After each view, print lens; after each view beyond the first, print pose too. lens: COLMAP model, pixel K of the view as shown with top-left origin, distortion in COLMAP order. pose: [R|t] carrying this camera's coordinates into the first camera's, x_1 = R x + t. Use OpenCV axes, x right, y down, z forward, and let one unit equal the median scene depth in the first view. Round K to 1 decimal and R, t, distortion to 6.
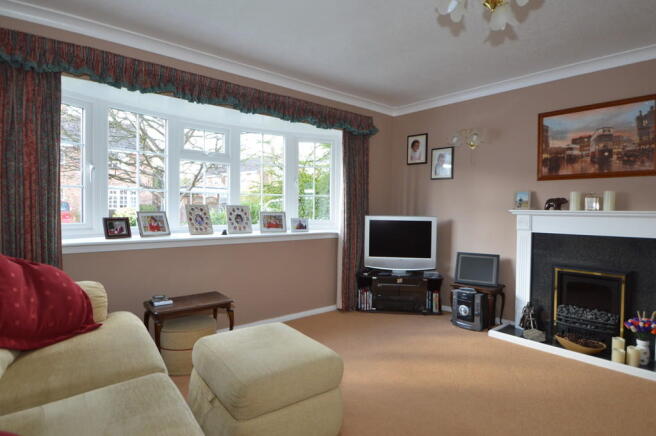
lens RADIAL K [[365.0, 0, 328.0], [0, 365.0, 218.0], [0, 0, 1]] dist [0.001907, 0.000514]
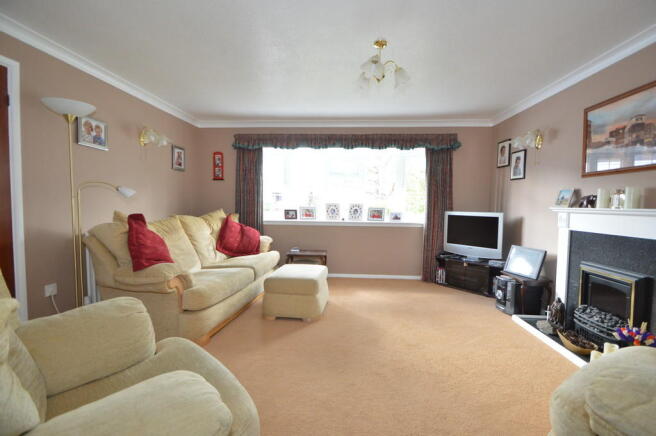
lens RADIAL K [[287.1, 0, 328.0], [0, 287.1, 218.0], [0, 0, 1]] dist [-0.000445, -0.000154]
pose [[0.717267, 0.033254, -0.696004, 0.616653], [-0.023003, 0.999446, 0.024047, 0.002610], [0.696418, -0.001238, 0.717635, -0.026666]]
